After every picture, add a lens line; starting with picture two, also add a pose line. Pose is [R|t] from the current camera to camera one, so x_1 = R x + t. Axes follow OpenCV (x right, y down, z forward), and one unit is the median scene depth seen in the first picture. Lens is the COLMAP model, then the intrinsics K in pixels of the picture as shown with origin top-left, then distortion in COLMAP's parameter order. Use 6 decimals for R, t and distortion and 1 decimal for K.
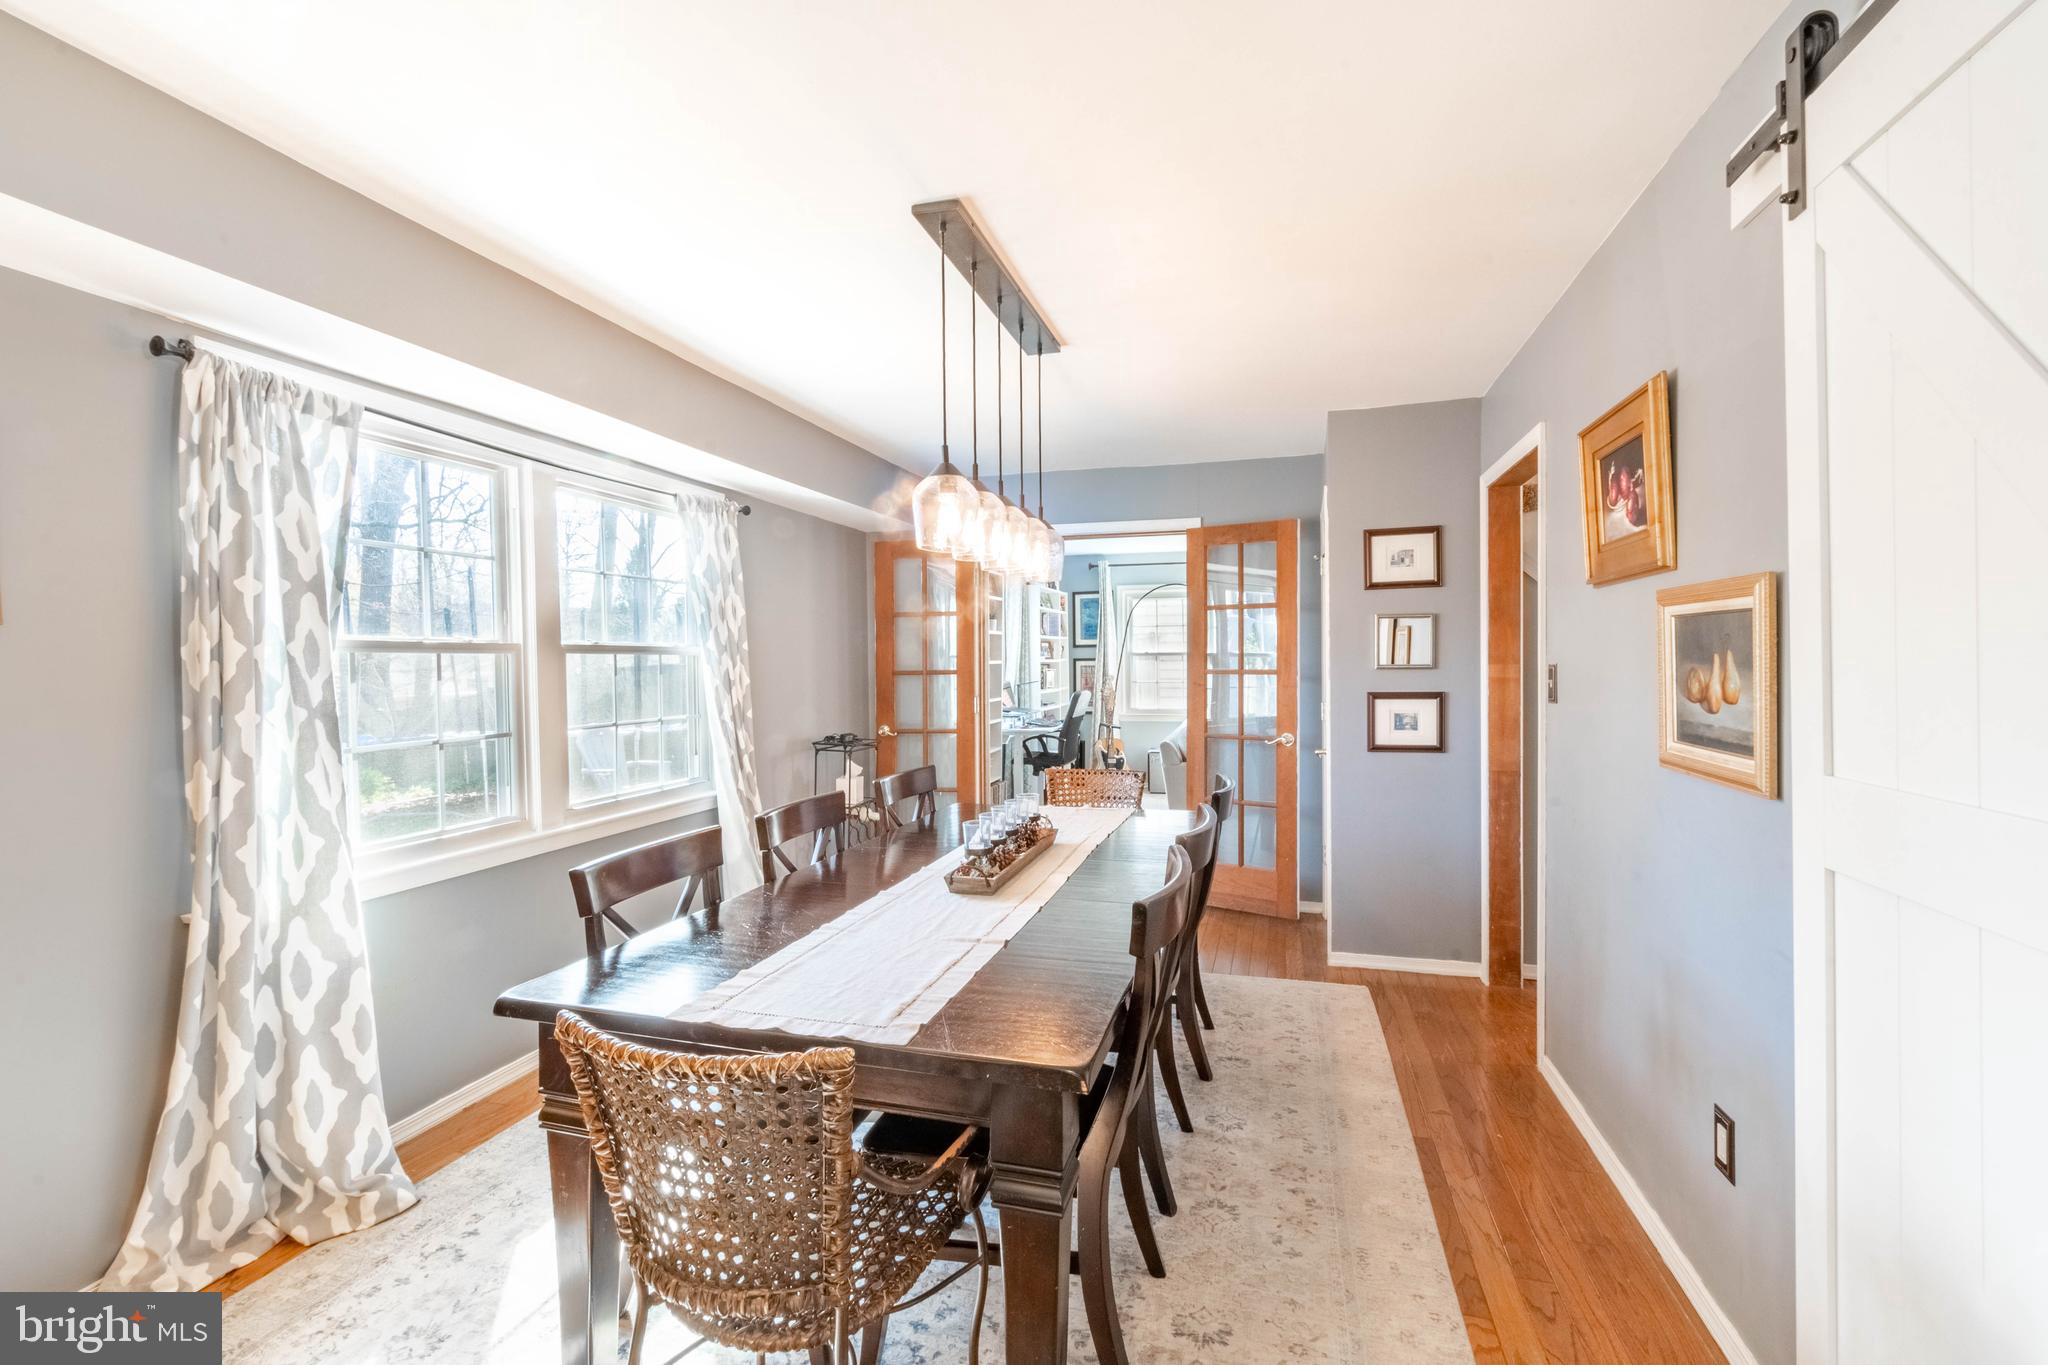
lens RADIAL K [[918.8, 0, 1023.9], [0, 918.8, 675.7], [0, 0, 1]] dist [-0.002831, -0.000384]
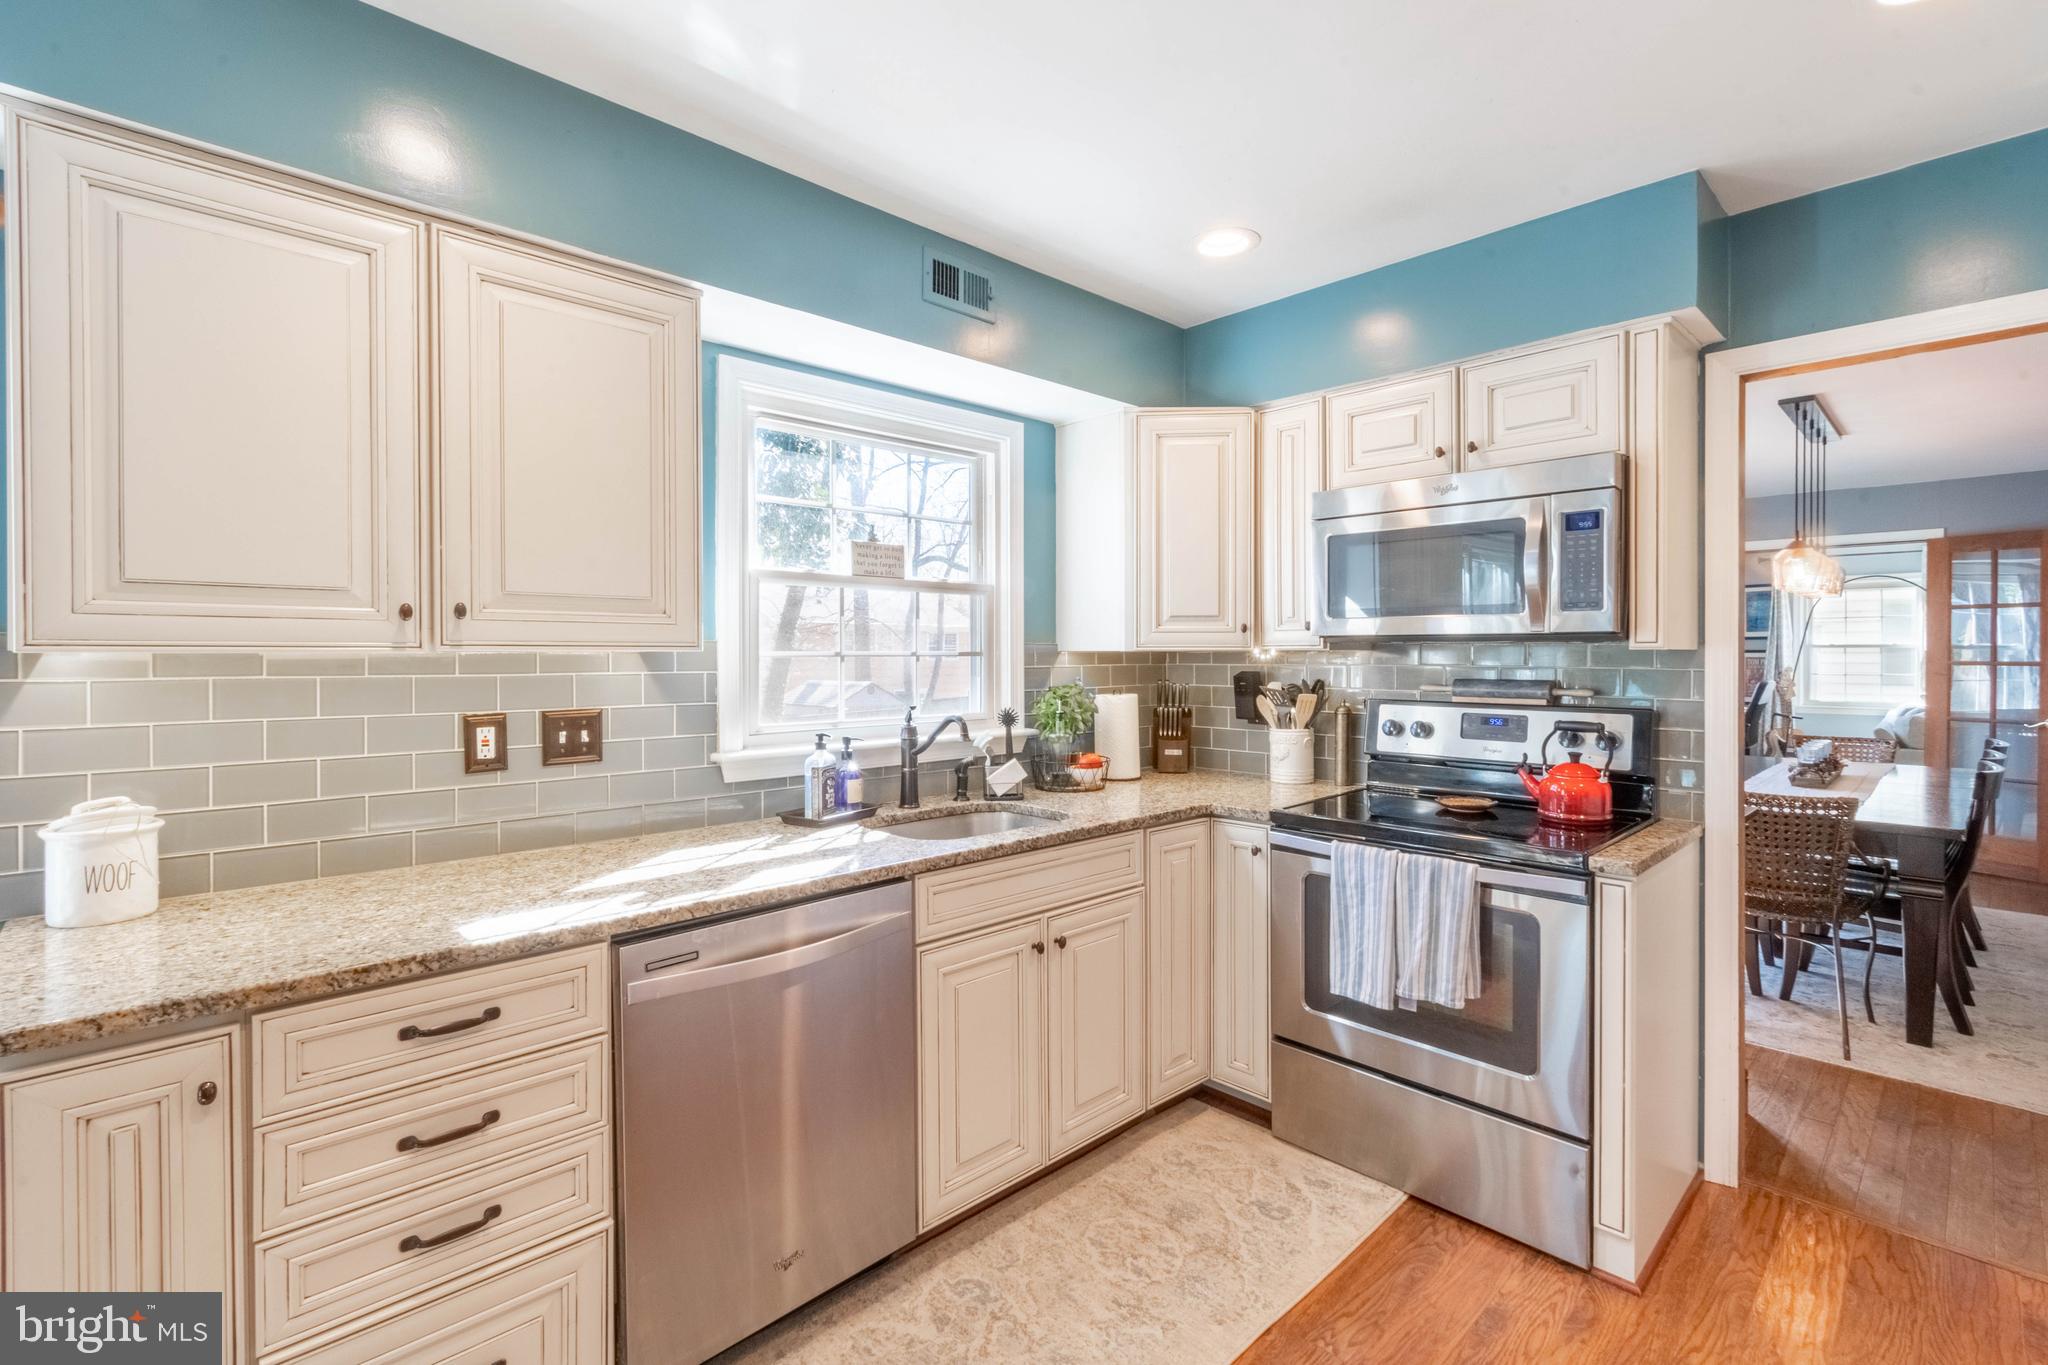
lens RADIAL K [[918.8, 0, 1000.2], [0, 918.8, 659.0], [0, 0, 1]] dist [-0.002831, -0.000384]
pose [[0.850350, 0.011558, -0.526091, -0.442723], [-0.014473, 0.999894, -0.001428, 0.020039], [0.526019, 0.008829, 0.850427, -1.265514]]
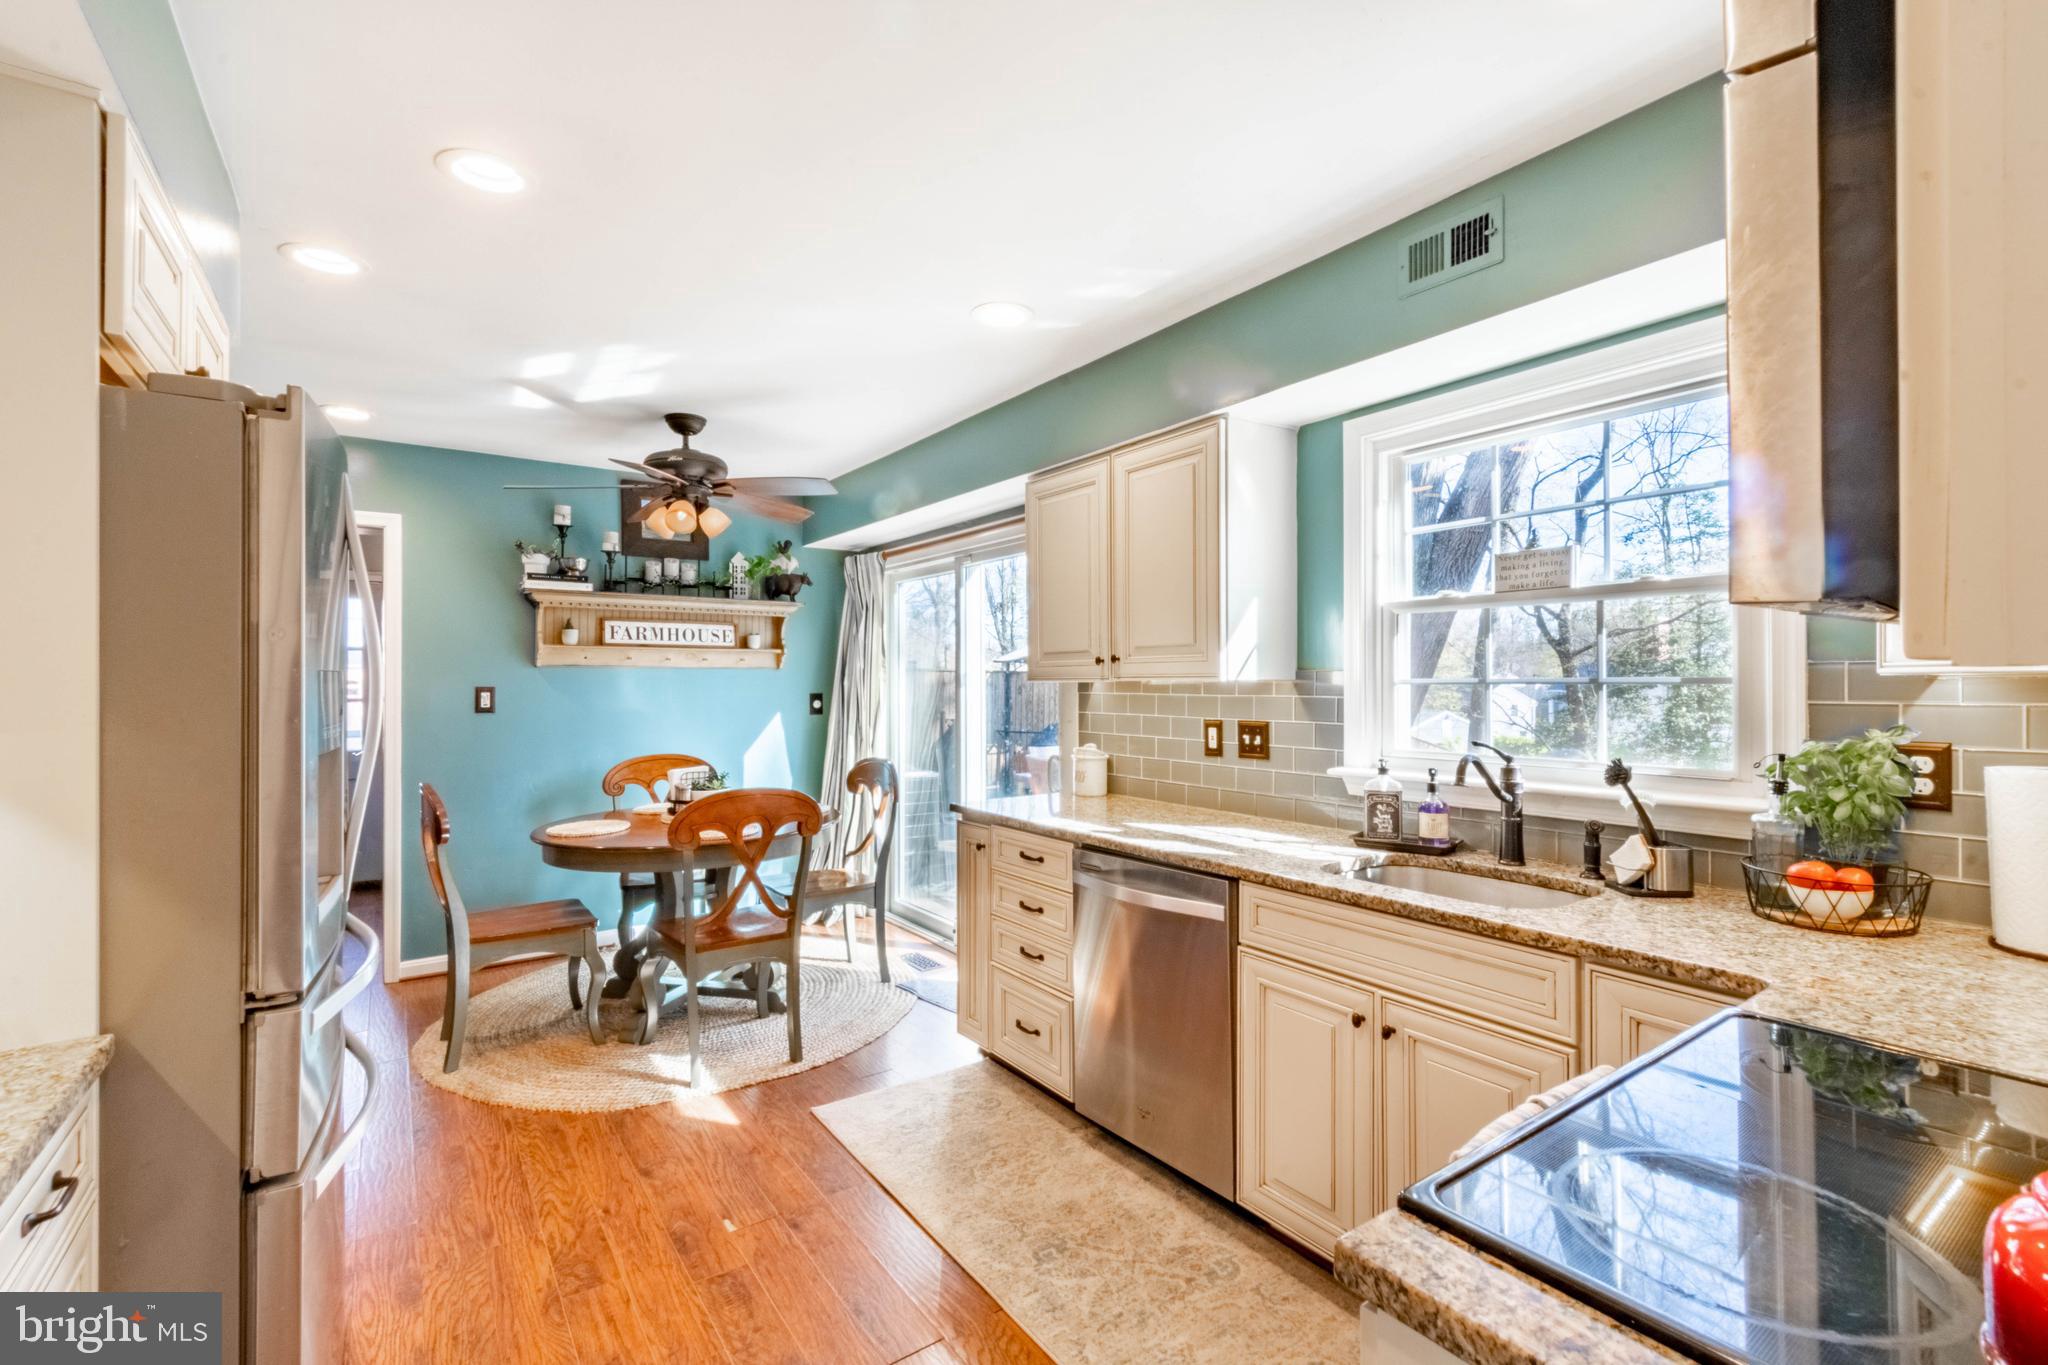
lens RADIAL K [[918.8, 0, 1033.5], [0, 918.8, 681.5], [0, 0, 1]] dist [-0.002831, -0.000384]
pose [[-0.638856, 0.012673, -0.769222, -0.095218], [0.000296, 0.999868, 0.016227, -0.000855], [0.769326, 0.010139, -0.638776, -0.158013]]
